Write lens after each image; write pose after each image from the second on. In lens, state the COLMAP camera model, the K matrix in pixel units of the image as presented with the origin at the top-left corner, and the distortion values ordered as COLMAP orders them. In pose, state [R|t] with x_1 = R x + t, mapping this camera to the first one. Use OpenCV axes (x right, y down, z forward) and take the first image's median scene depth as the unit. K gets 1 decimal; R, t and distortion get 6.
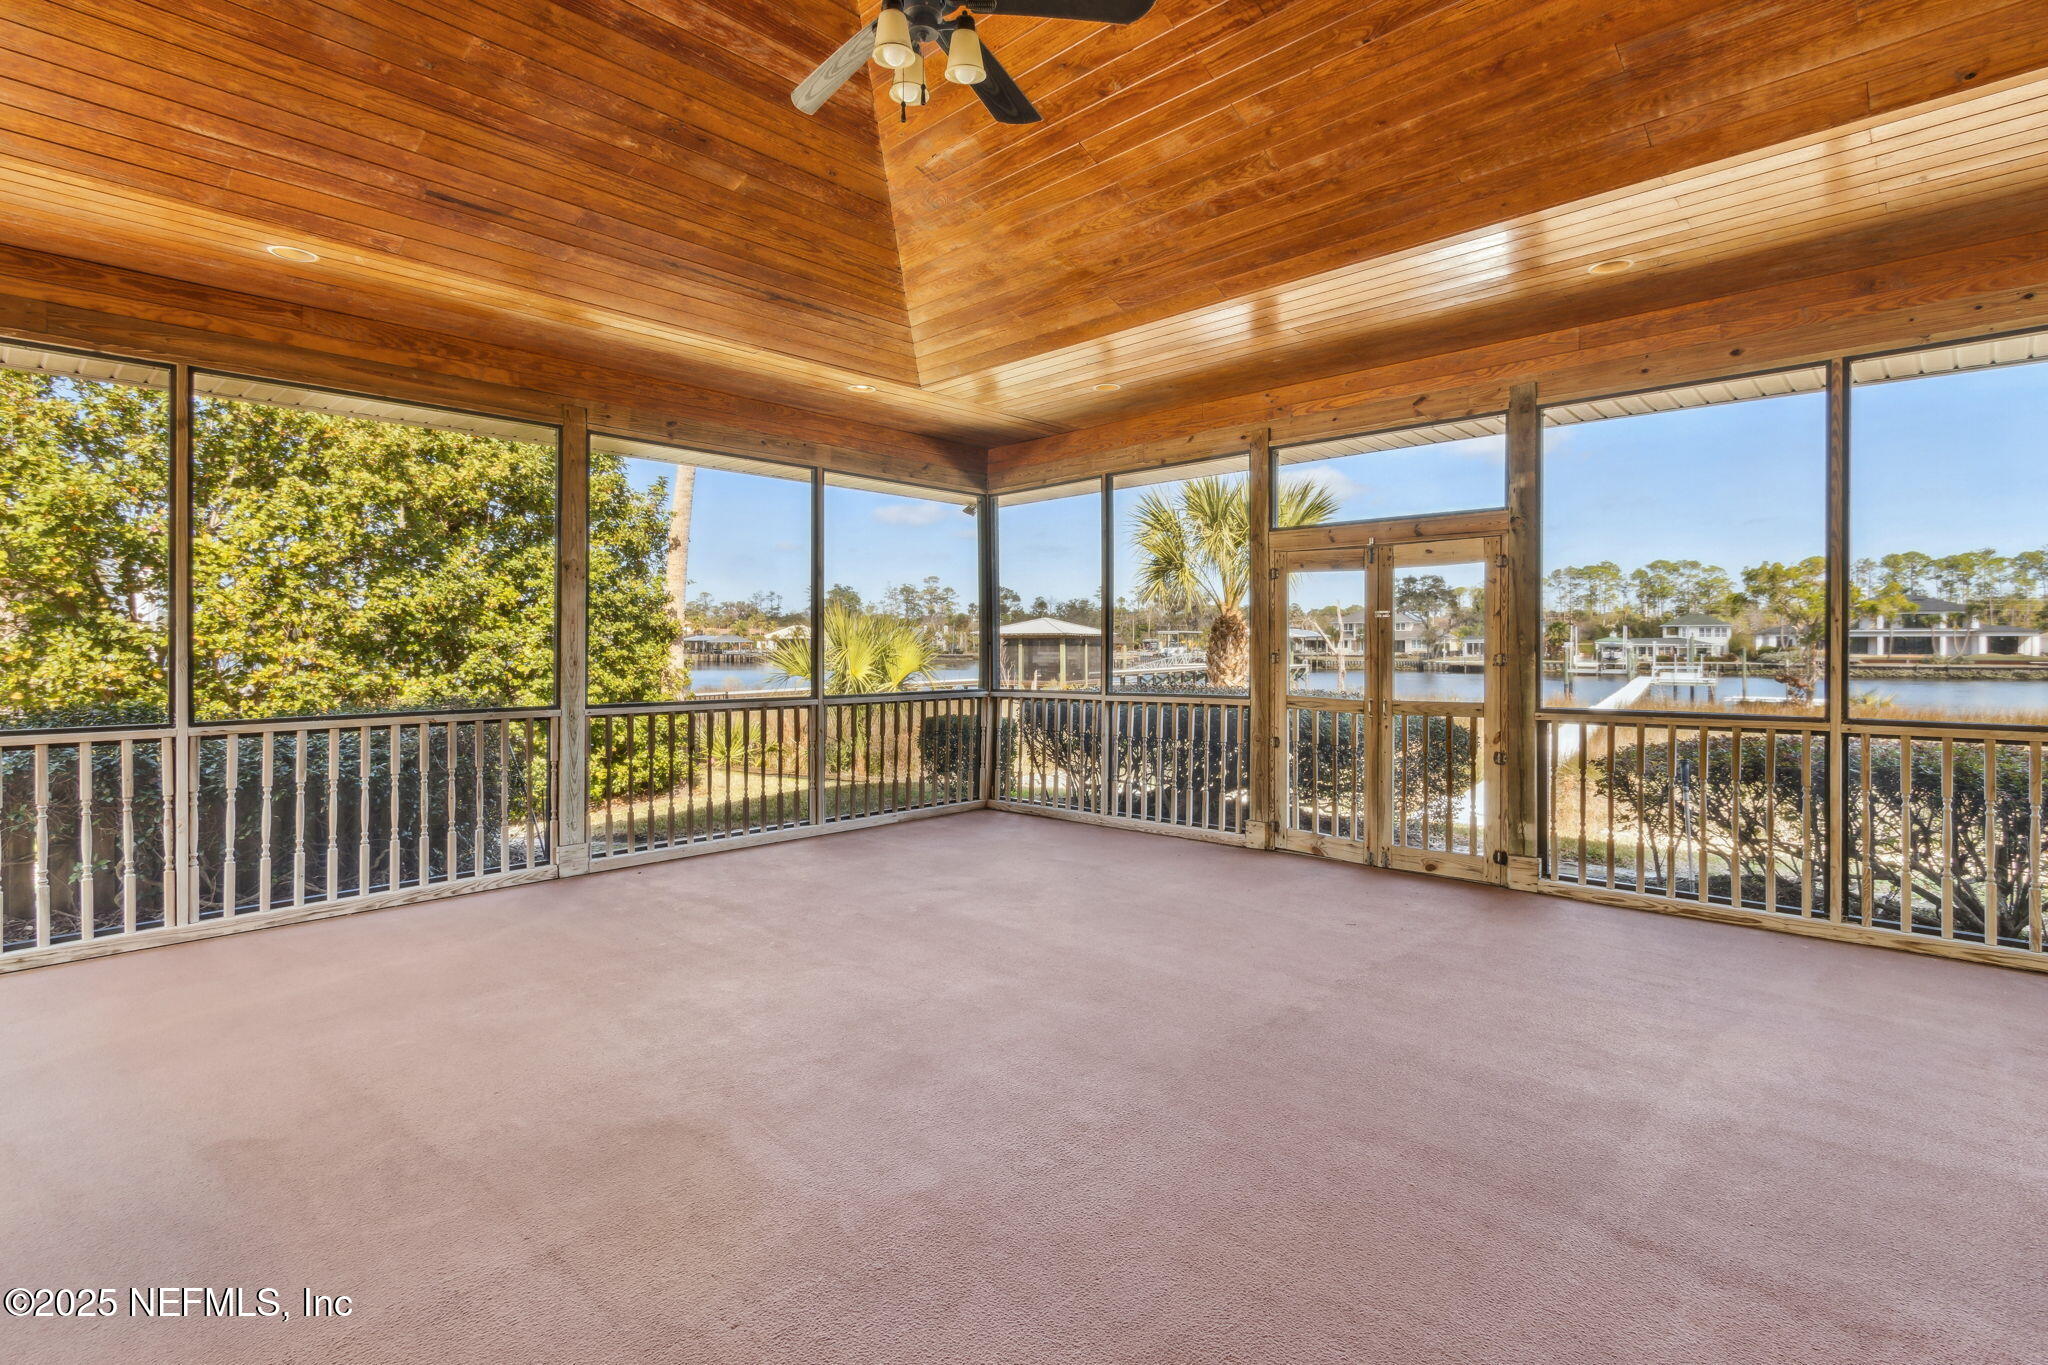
lens RADIAL K [[973.6, 0, 1034.1], [0, 973.6, 654.9], [0, 0, 1]] dist [-0.000070, -0.000406]
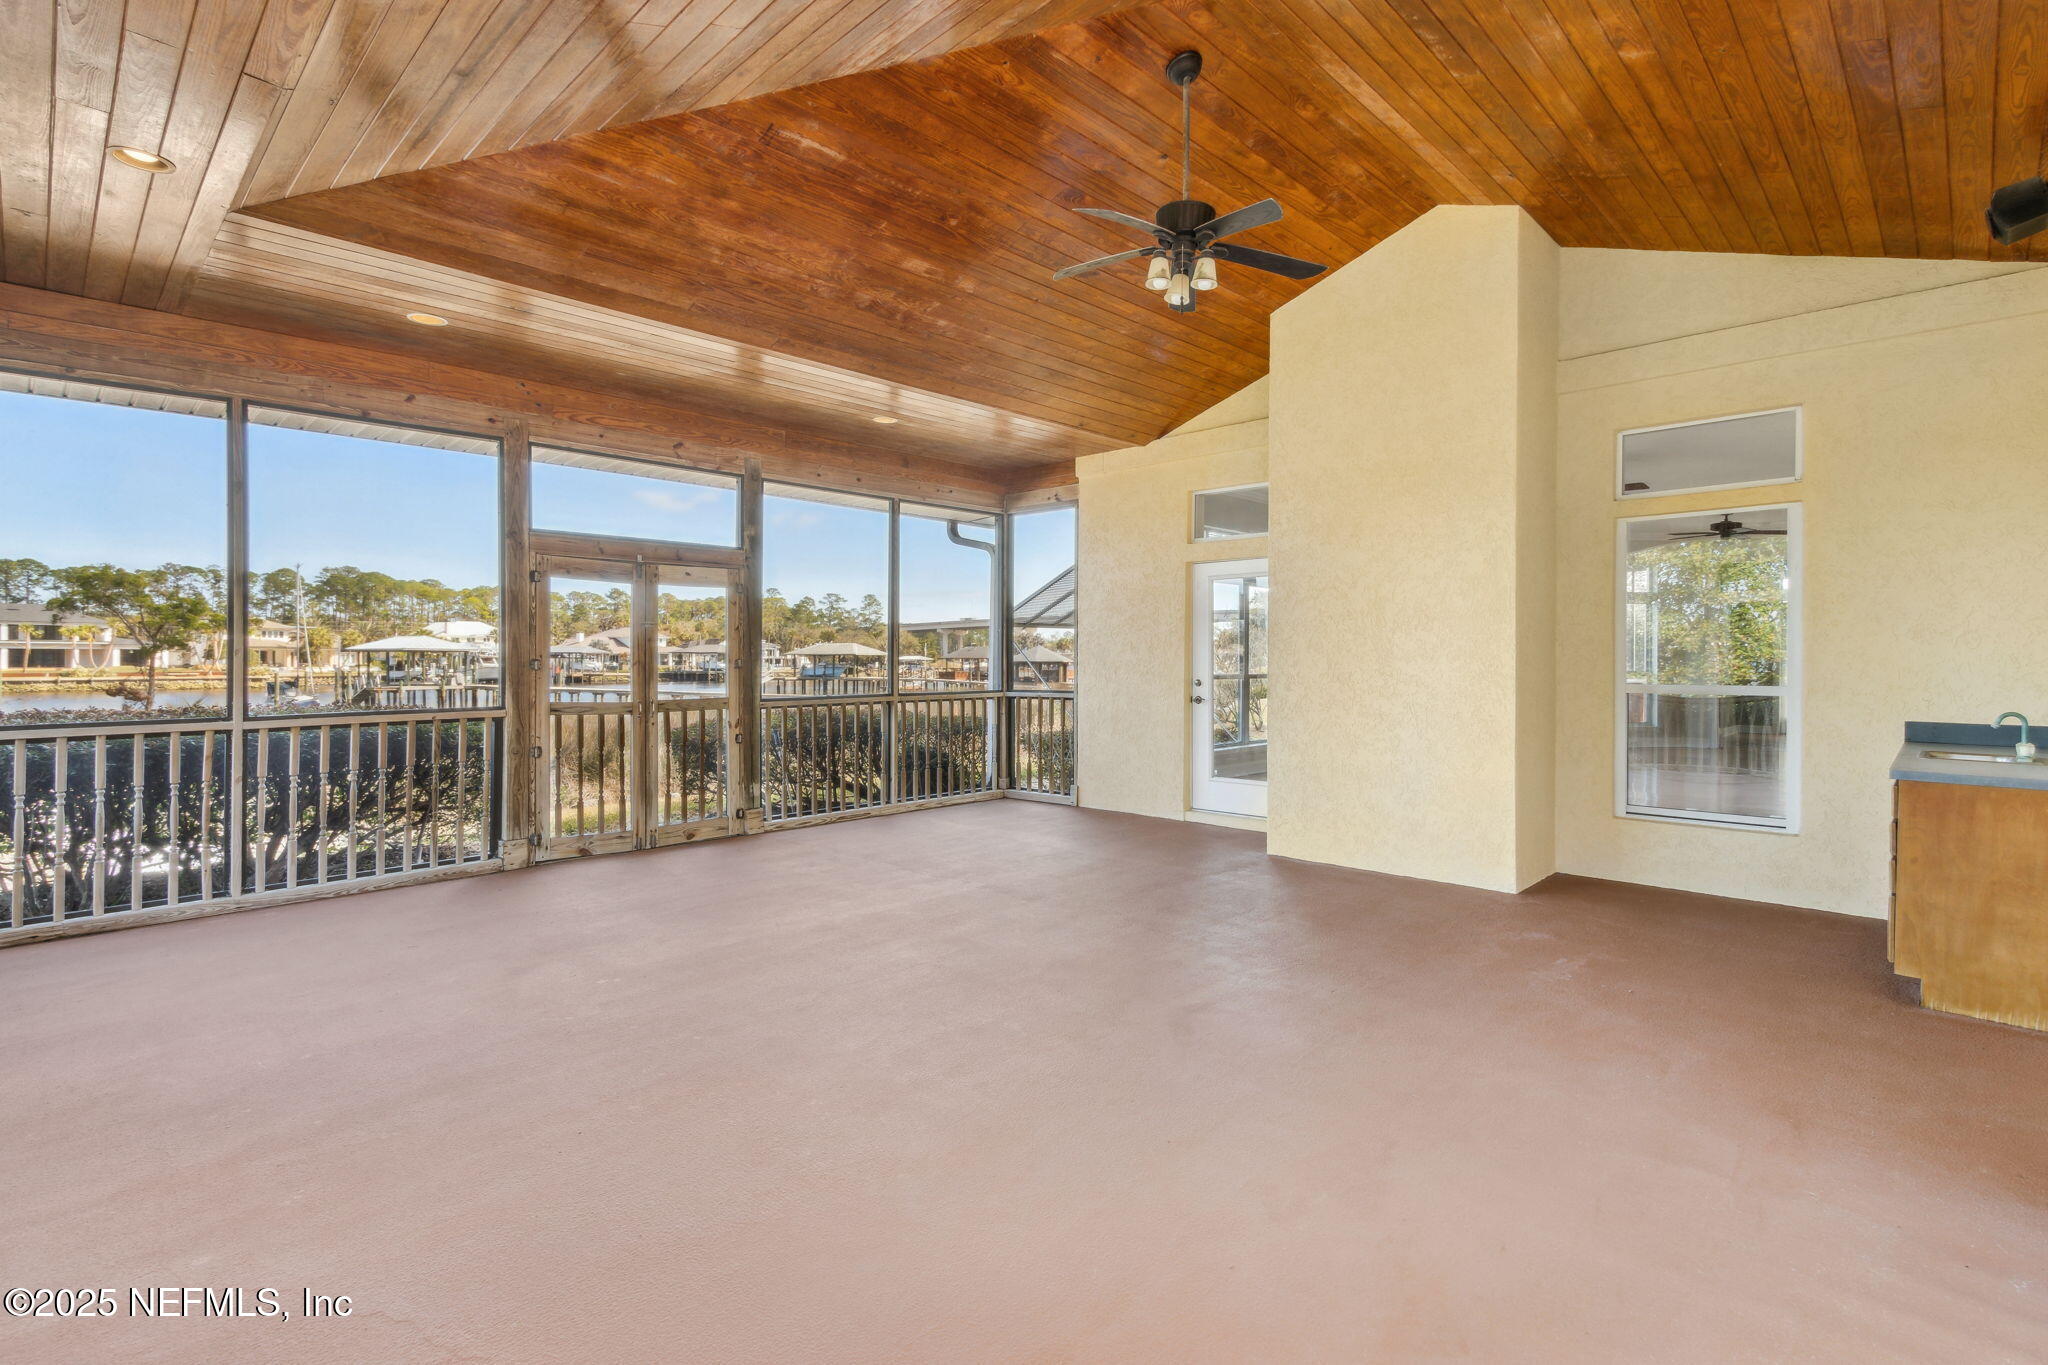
lens RADIAL K [[973.6, 0, 1034.1], [0, 973.6, 654.9], [0, 0, 1]] dist [-0.000070, -0.000406]
pose [[0.002771, 0.007138, 0.999971, -0.786031], [0.006752, 0.999952, -0.007157, 0.005278], [-0.999973, 0.006772, 0.002723, 0.563009]]
